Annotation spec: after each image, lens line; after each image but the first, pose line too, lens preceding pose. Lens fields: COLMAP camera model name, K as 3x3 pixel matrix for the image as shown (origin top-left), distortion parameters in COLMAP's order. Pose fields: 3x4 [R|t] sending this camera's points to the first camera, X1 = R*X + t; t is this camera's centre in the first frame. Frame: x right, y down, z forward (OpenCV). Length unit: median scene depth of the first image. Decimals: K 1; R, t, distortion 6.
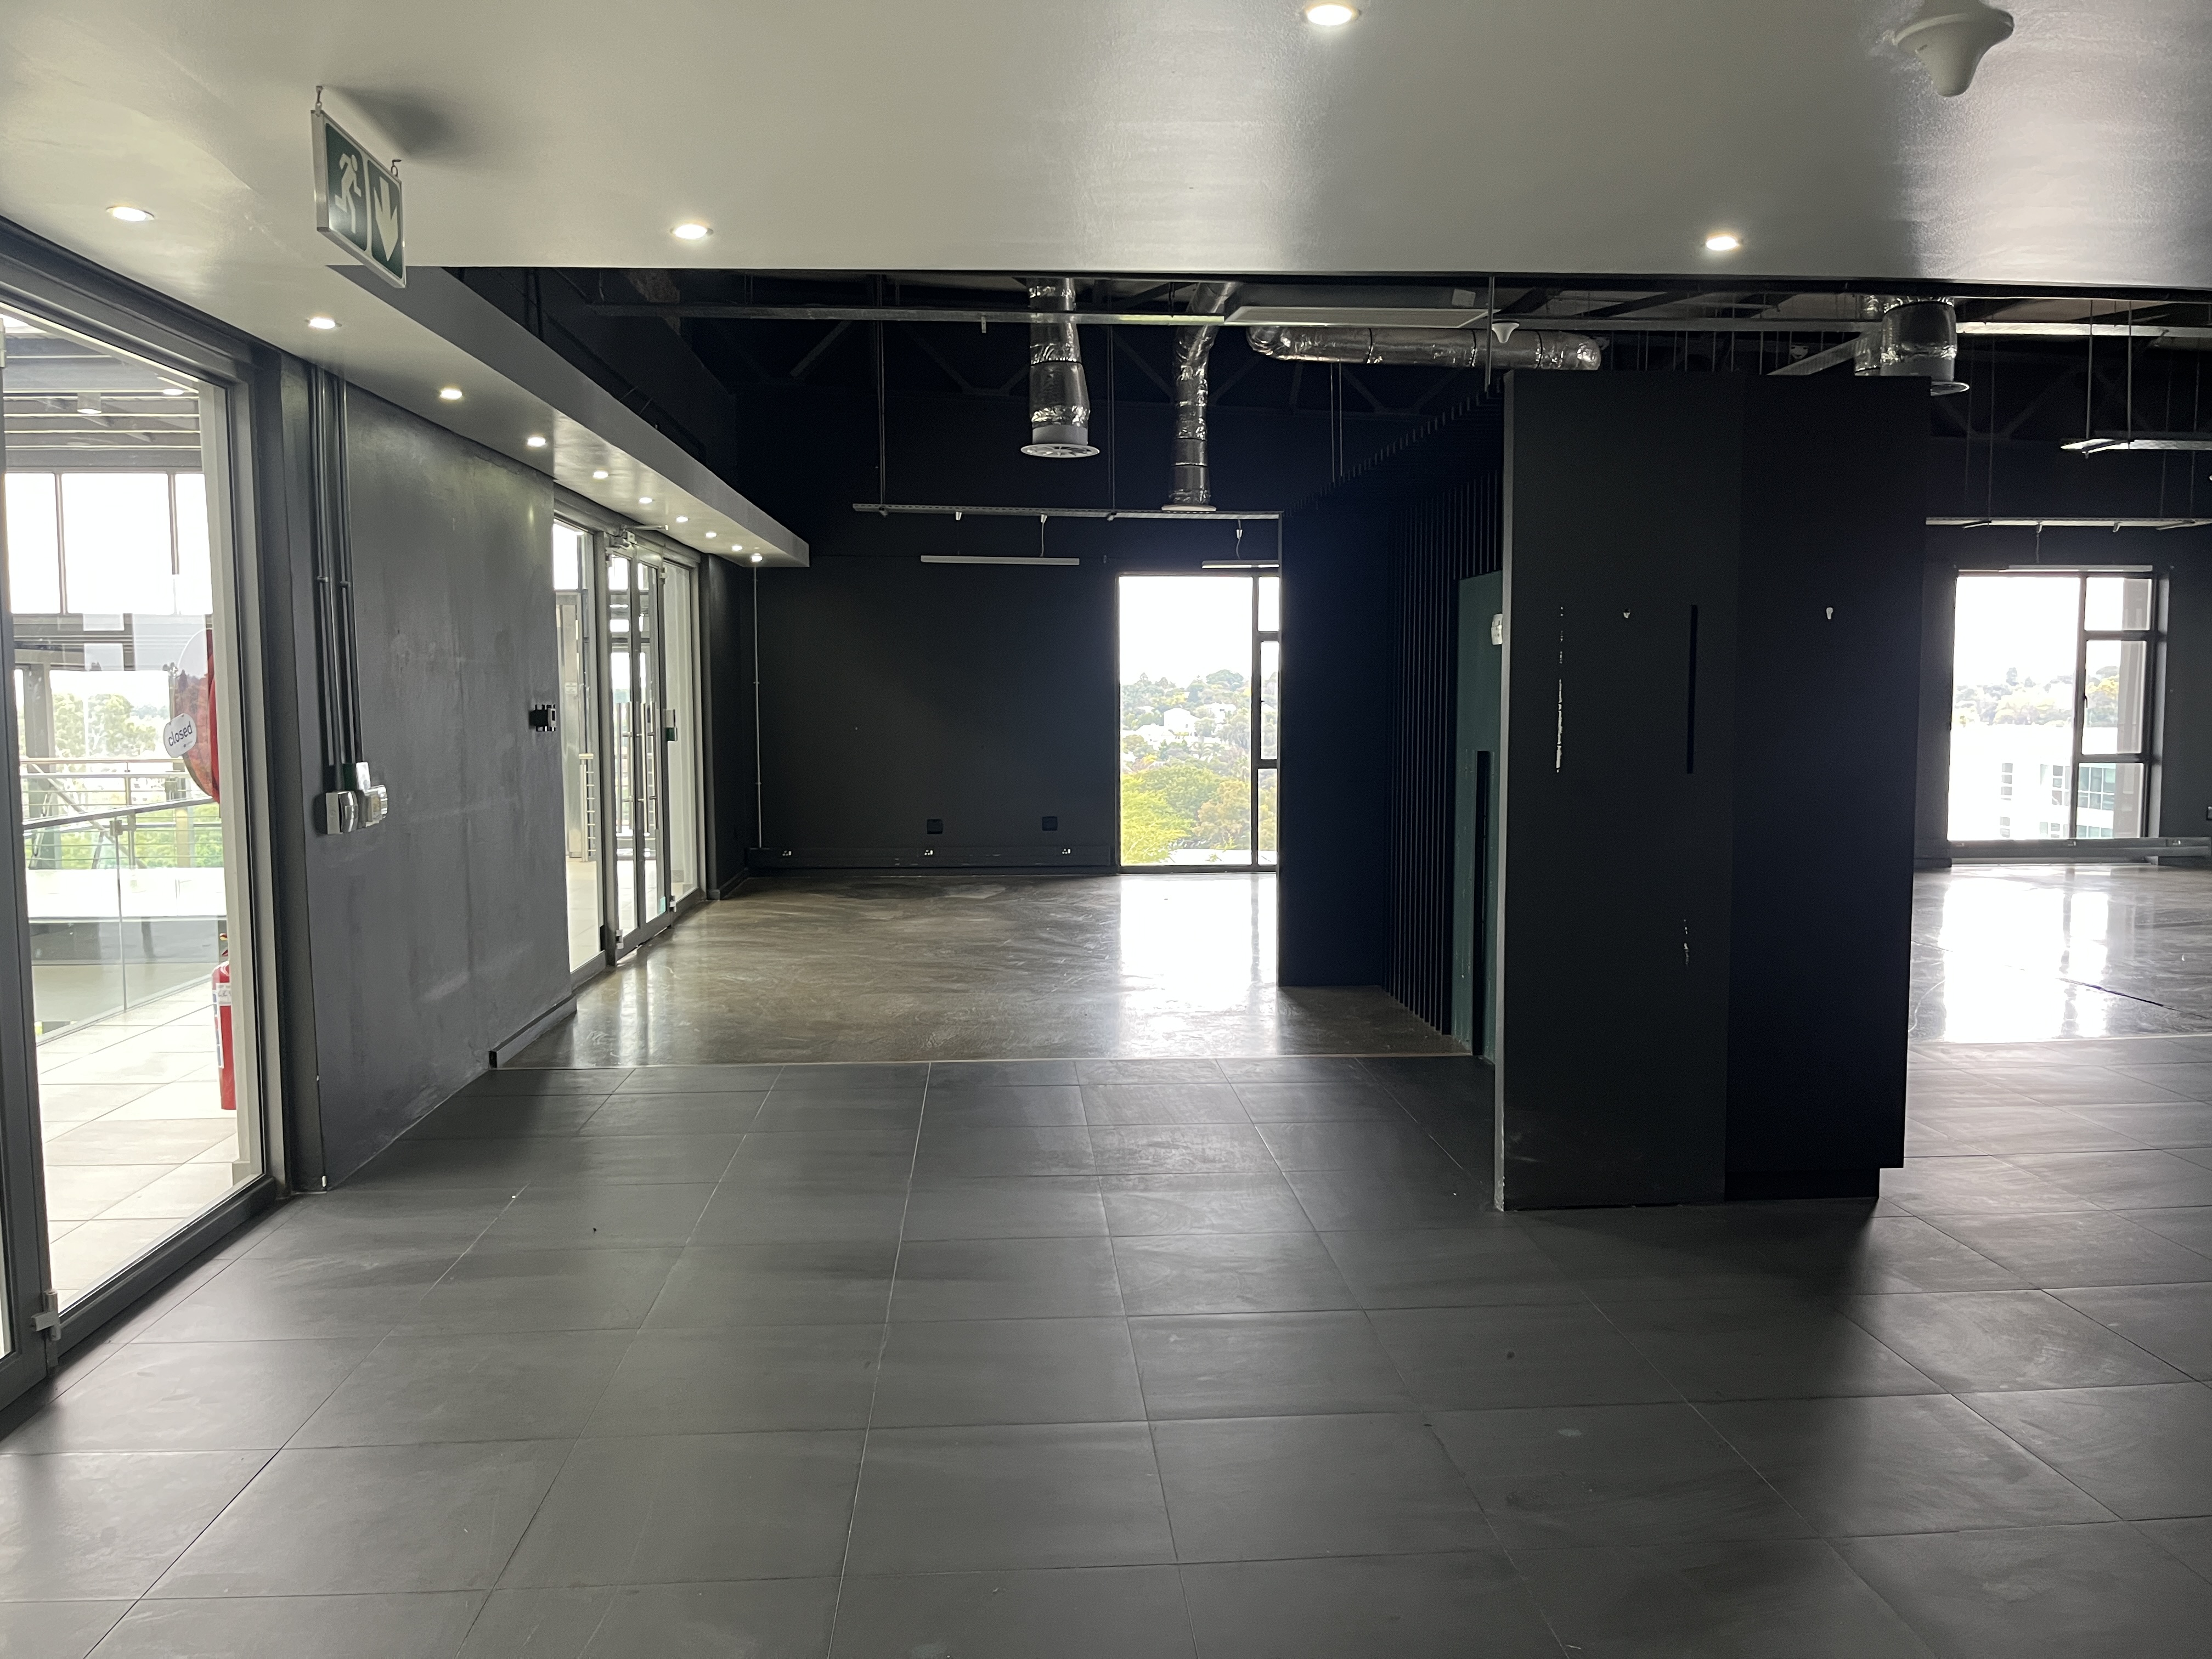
lens RADIAL K [[1711.0, 0, 1100.6], [0, 1711.0, 879.0], [0, 0, 1]] dist [0.011526, -0.002910]
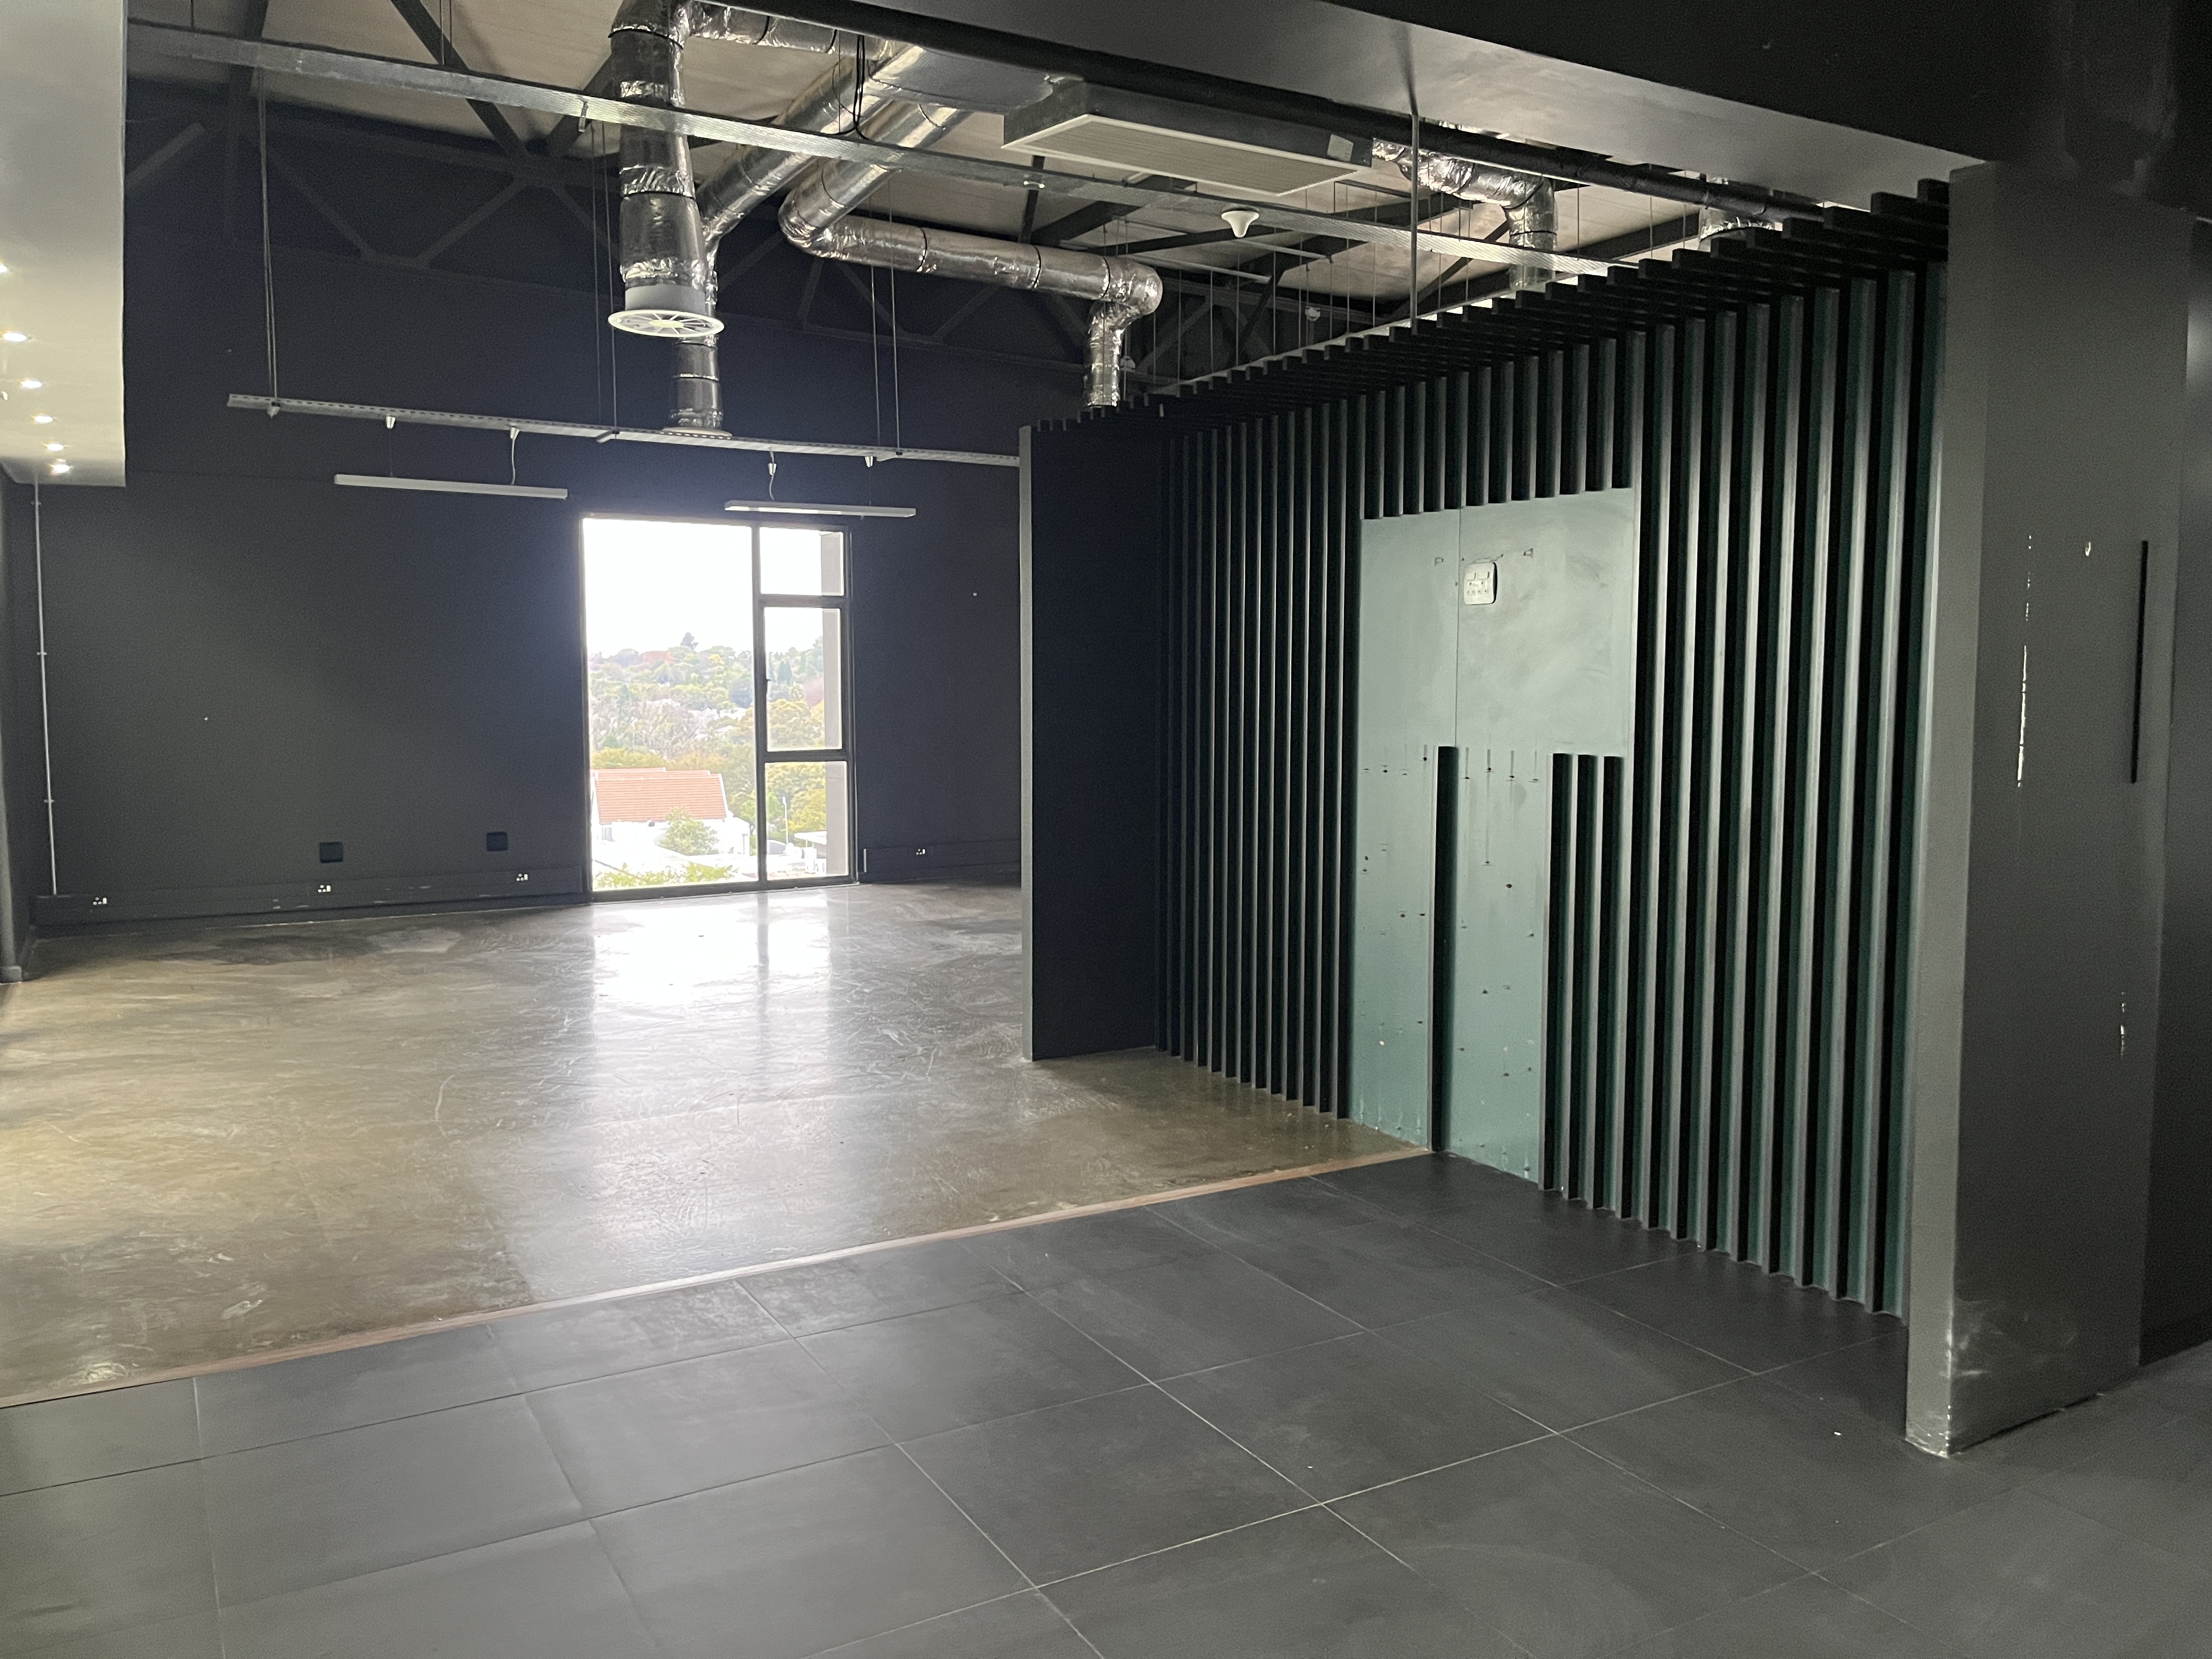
lens RADIAL K [[1728.3, 0, 1120.5], [0, 1728.3, 823.5], [0, 0, 1]] dist [0.004377, -0.011246]
pose [[0.897395, -0.036260, 0.439736, -0.132125], [0.045437, 0.998914, -0.010356, -0.022239], [-0.438883, 0.029273, 0.898067, 0.216456]]
